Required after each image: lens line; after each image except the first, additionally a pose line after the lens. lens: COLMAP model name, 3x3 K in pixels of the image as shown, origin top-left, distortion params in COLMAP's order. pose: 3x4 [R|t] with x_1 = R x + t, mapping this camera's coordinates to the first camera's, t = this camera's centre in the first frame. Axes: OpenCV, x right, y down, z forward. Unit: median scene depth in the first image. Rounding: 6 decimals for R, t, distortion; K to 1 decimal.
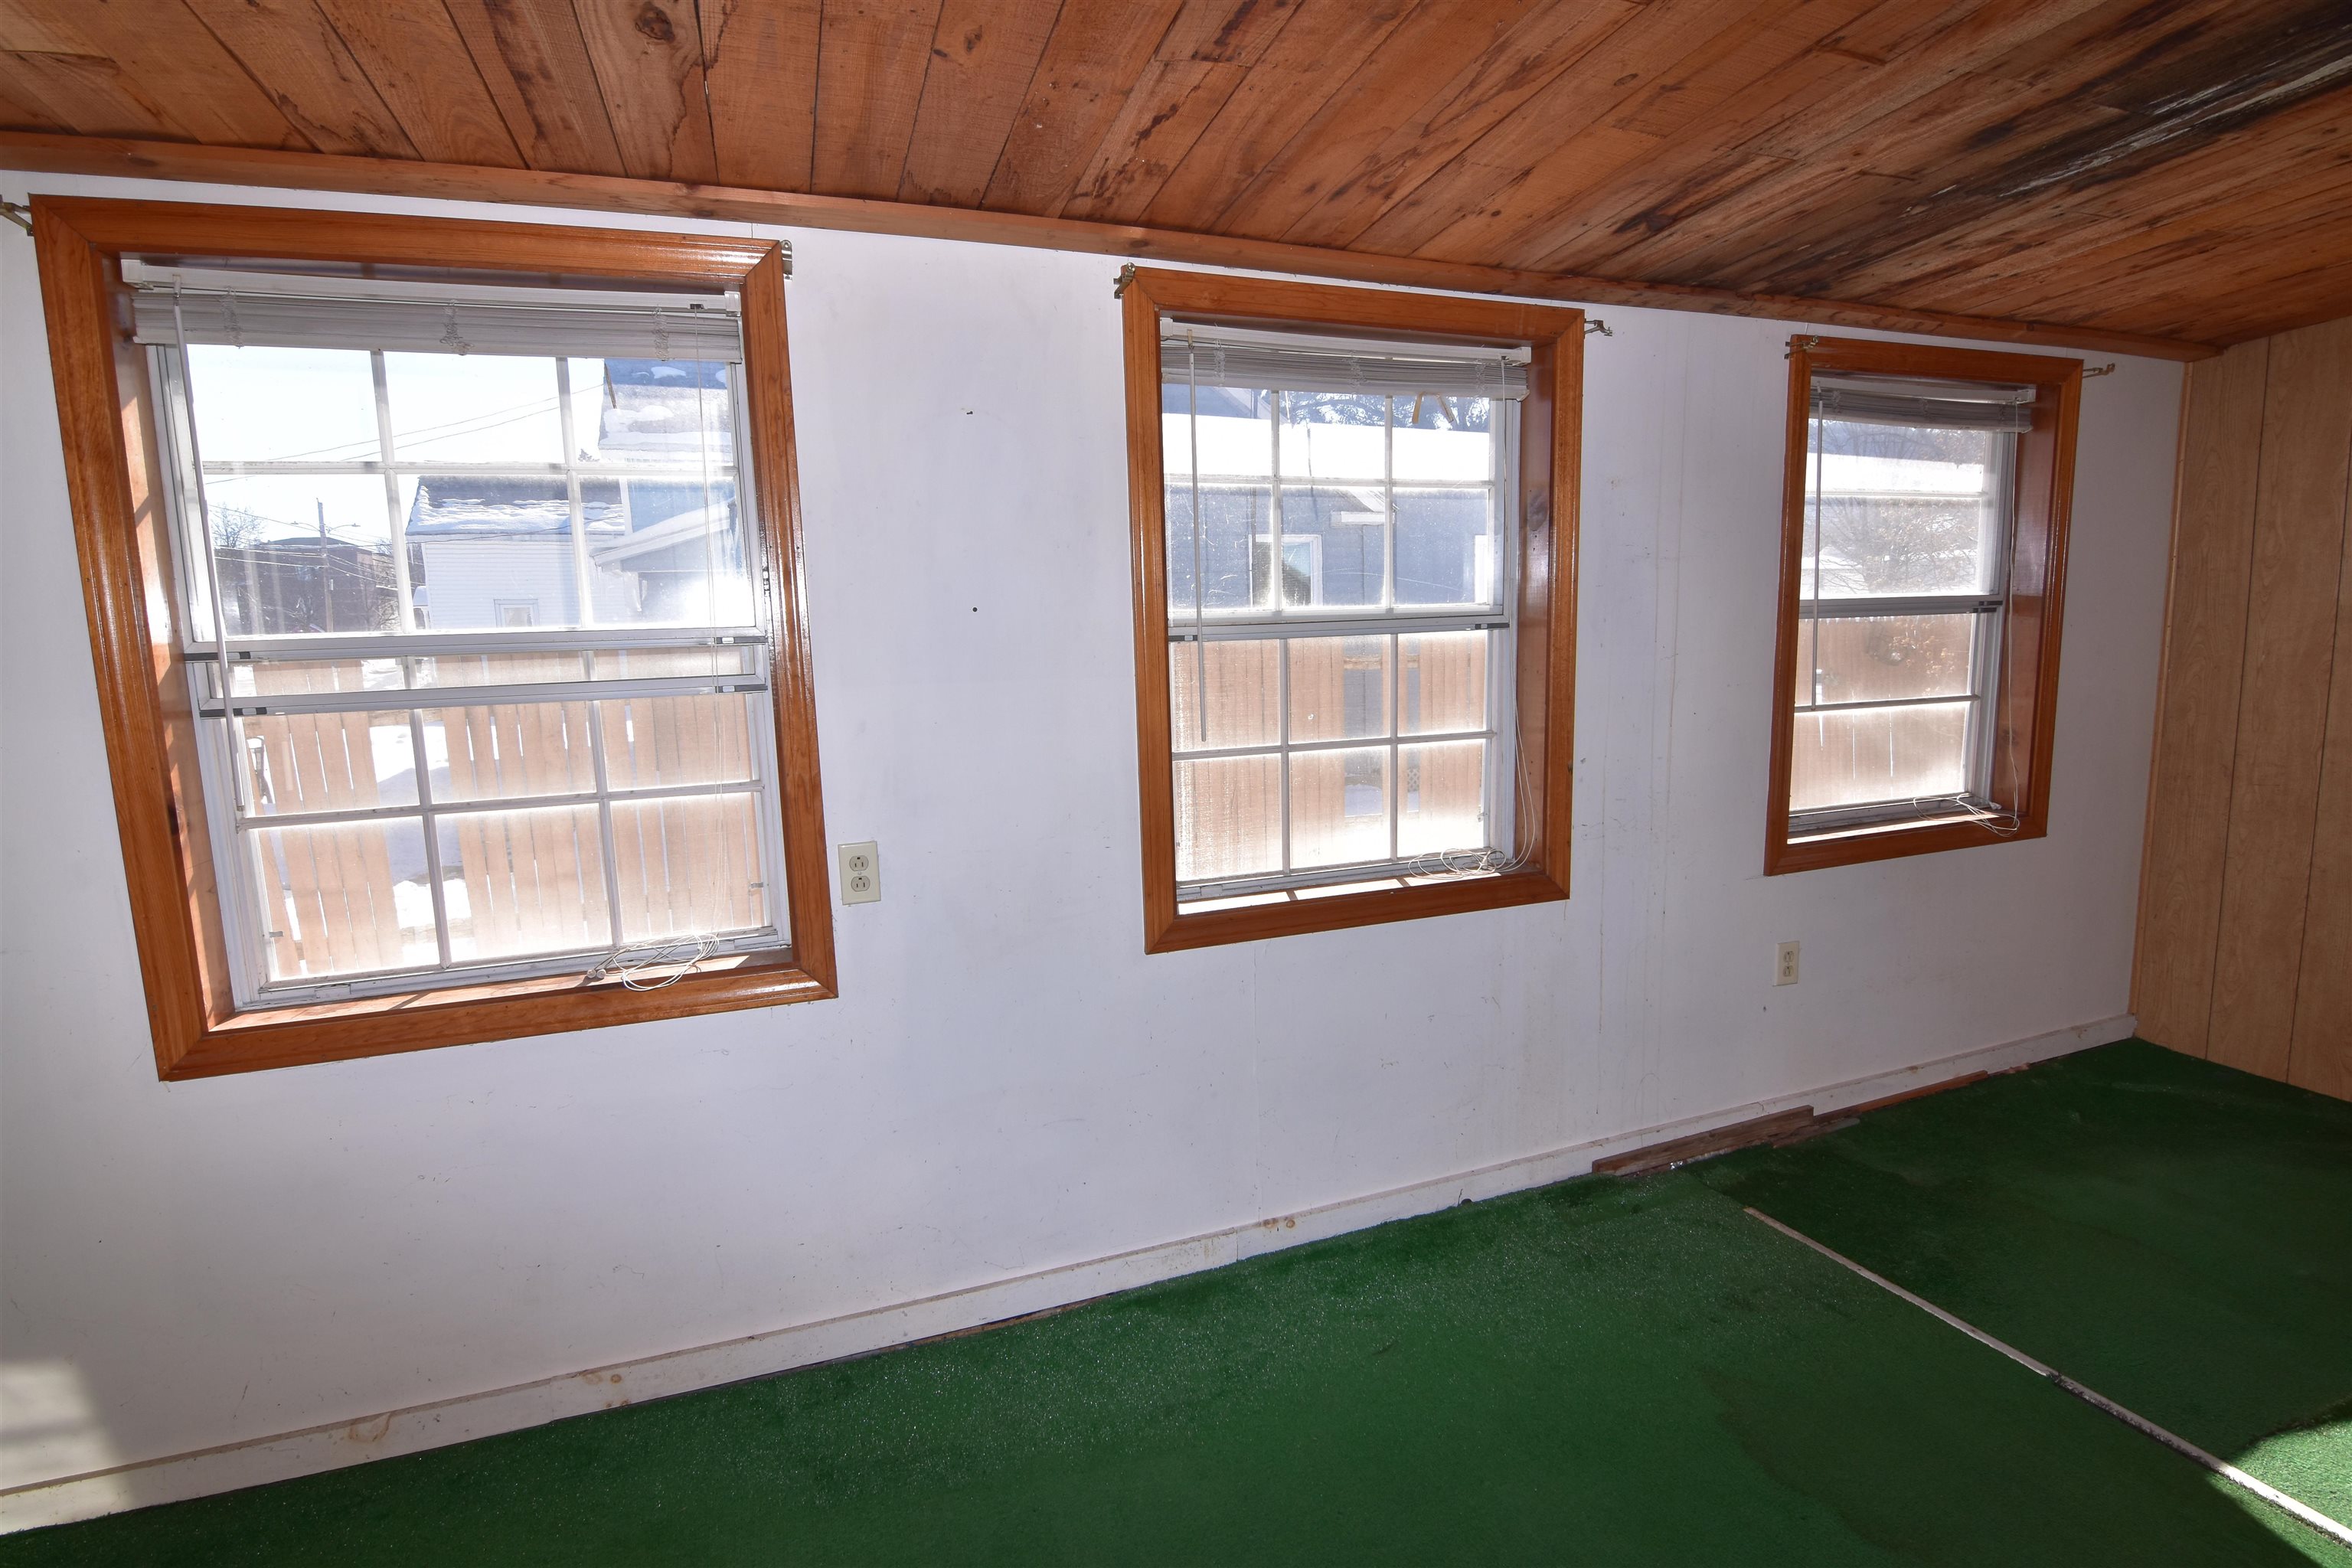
lens RADIAL K [[1134.7, 0, 1185.0], [0, 1134.7, 779.3], [0, 0, 1]] dist [-0.001874, -0.012457]
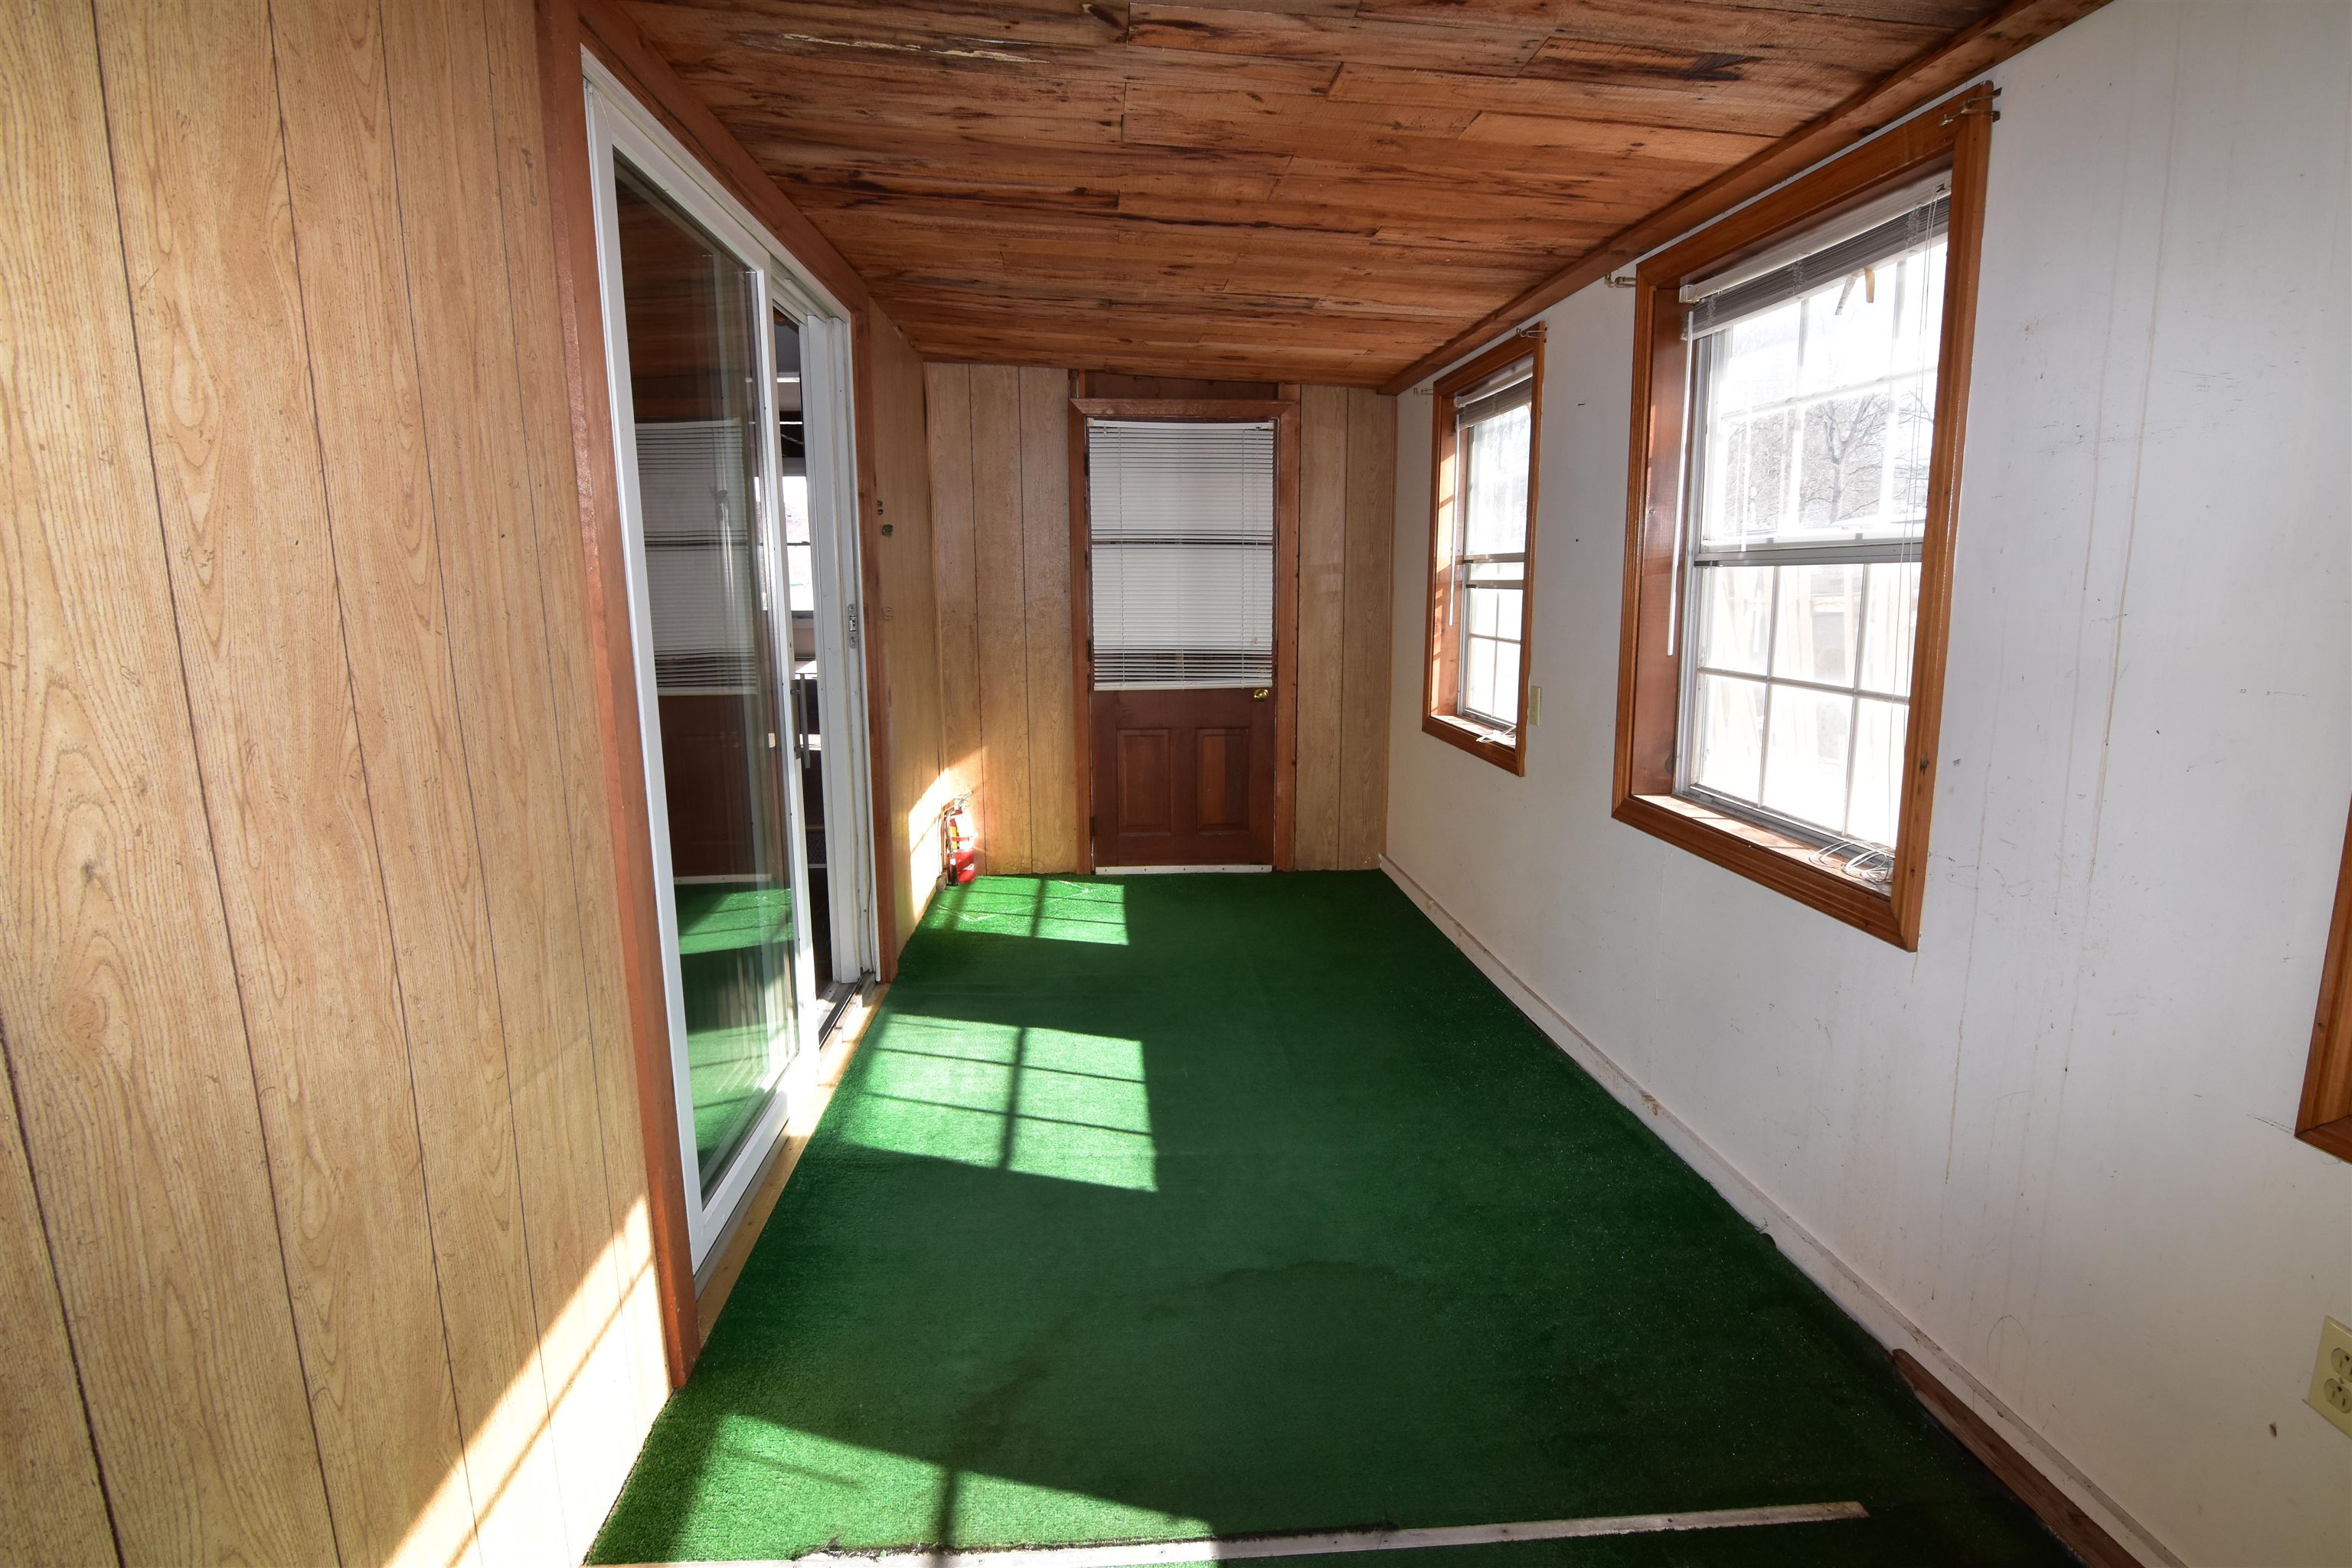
lens RADIAL K [[1134.7, 0, 1185.0], [0, 1134.7, 779.3], [0, 0, 1]] dist [-0.001874, -0.012457]
pose [[-0.255133, 0.200429, -0.945905, 1.278711], [-0.113361, 0.965333, 0.235121, -0.129015], [0.960238, 0.167216, -0.223567, 0.827664]]
